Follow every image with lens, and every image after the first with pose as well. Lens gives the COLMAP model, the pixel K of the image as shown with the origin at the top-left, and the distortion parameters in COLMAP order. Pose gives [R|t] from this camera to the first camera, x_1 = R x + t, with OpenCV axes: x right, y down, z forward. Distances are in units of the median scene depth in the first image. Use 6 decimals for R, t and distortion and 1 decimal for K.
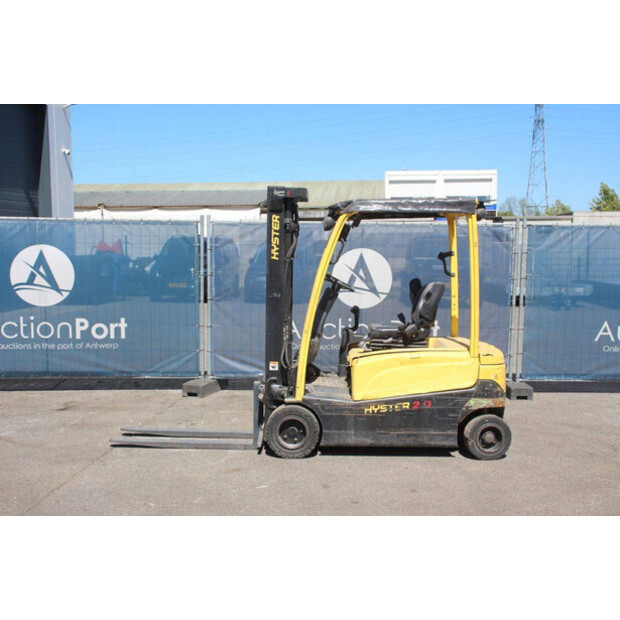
lens RADIAL K [[774.3, 0, 310.0], [0, 774.3, 310.0], [0, 0, 1]] dist [-0.012905, 0.009533]
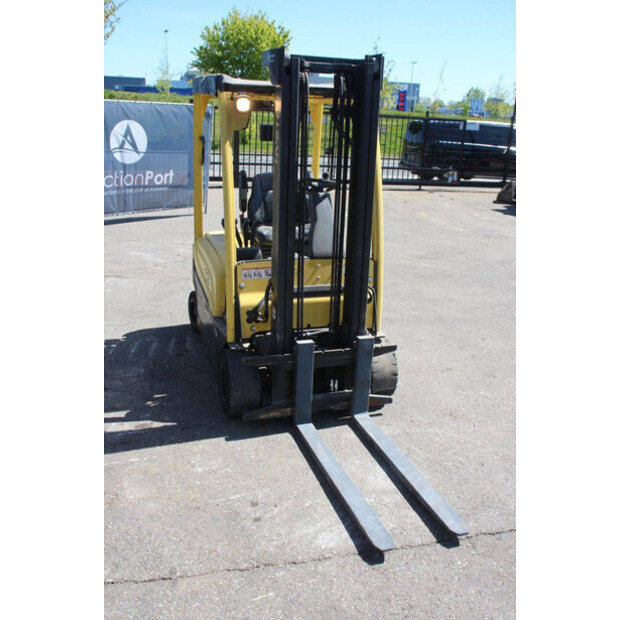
lens RADIAL K [[606.2, 0, 310.0], [0, 606.2, 310.0], [0, 0, 1]] dist [-0.130985, 0.207108]
pose [[-0.336305, -0.310375, 0.889138, -0.570750], [0.033369, 0.939610, 0.340615, -0.130587], [-0.941162, 0.144220, -0.305639, 1.270226]]
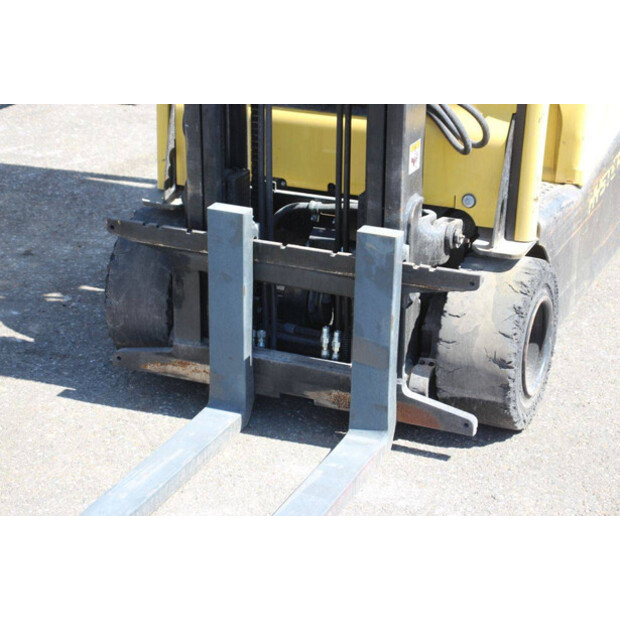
lens RADIAL K [[1461.3, 0, 310.0], [0, 1461.3, 310.0], [0, 0, 1]] dist [0.401623, 0.032846]
pose [[0.382829, -0.355756, 0.852572, -0.555700], [0.073620, 0.931691, 0.355713, -0.071013], [-0.920881, -0.073411, 0.382869, 0.855769]]
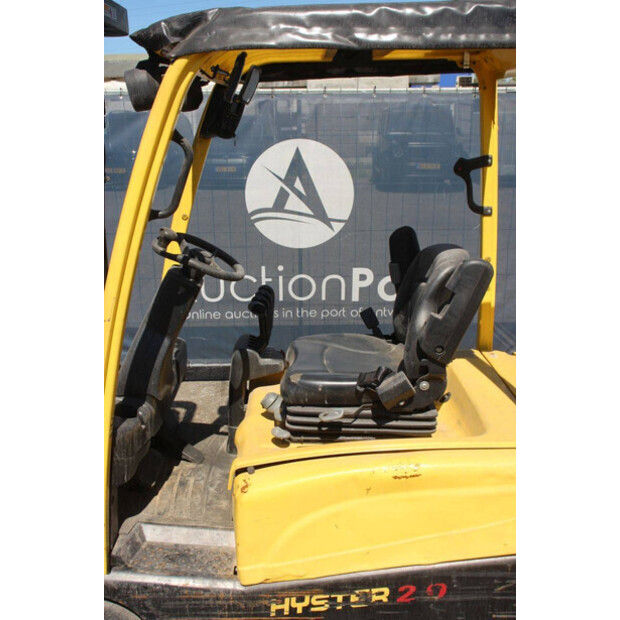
lens RADIAL K [[712.9, 0, 310.0], [0, 712.9, 310.0], [0, 0, 1]] dist [0.012930, 0.023441]
pose [[0.999449, -0.021748, 0.025087, 0.084270], [0.016724, 0.982509, 0.185464, -0.076106], [-0.028682, -0.184942, 0.982331, 0.684406]]
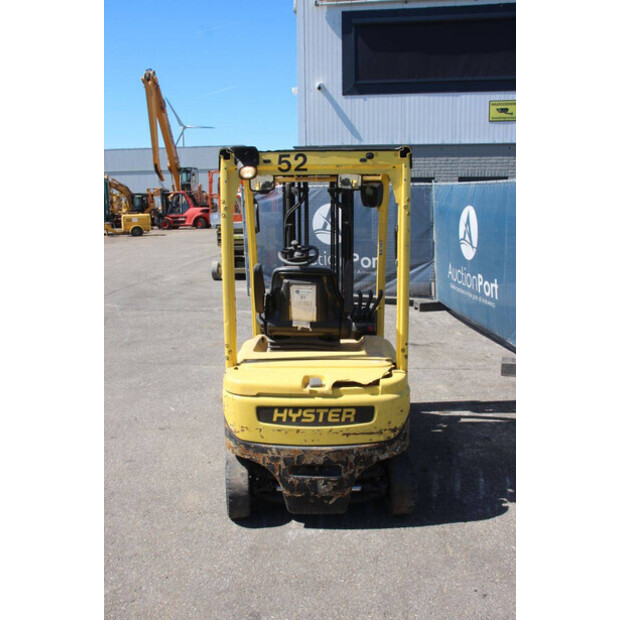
lens RADIAL K [[606.2, 0, 310.0], [0, 606.2, 310.0], [0, 0, 1]] dist [-0.130985, 0.207108]
pose [[-0.000513, 0.179743, -0.983713, 0.755368], [-0.074672, 0.980960, 0.179279, -0.101857], [0.997208, 0.073548, 0.012918, 1.055612]]
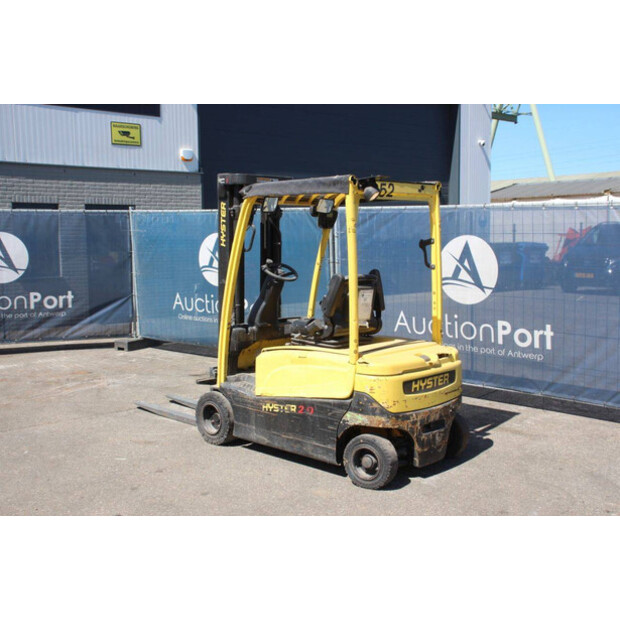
lens RADIAL K [[774.3, 0, 310.0], [0, 774.3, 310.0], [0, 0, 1]] dist [-0.012905, 0.009533]
pose [[0.736573, 0.063116, -0.673407, 0.739983], [-0.051627, 0.997978, 0.037068, -0.026442], [0.674385, 0.007463, 0.738342, 0.340068]]
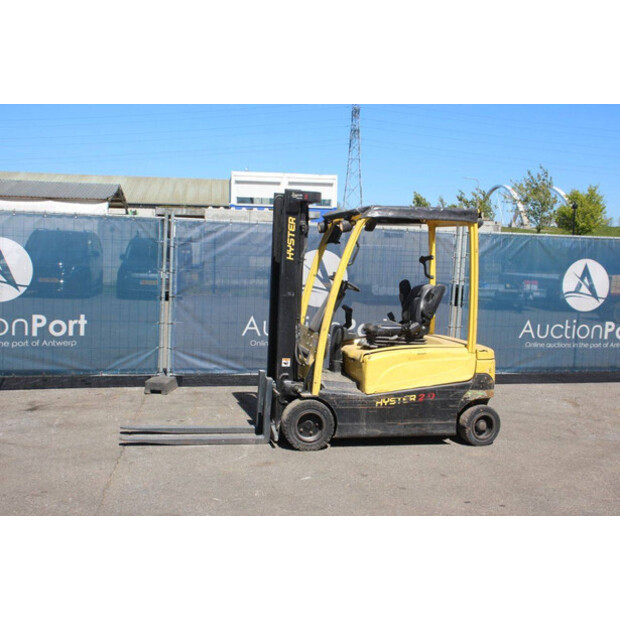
lens RADIAL K [[774.3, 0, 310.0], [0, 774.3, 310.0], [0, 0, 1]] dist [-0.012905, 0.009533]
pose [[0.972245, 0.007516, 0.233846, -0.267861], [-0.008603, 0.999956, 0.003630, -0.002021], [-0.233808, -0.005541, 0.972267, -0.016253]]
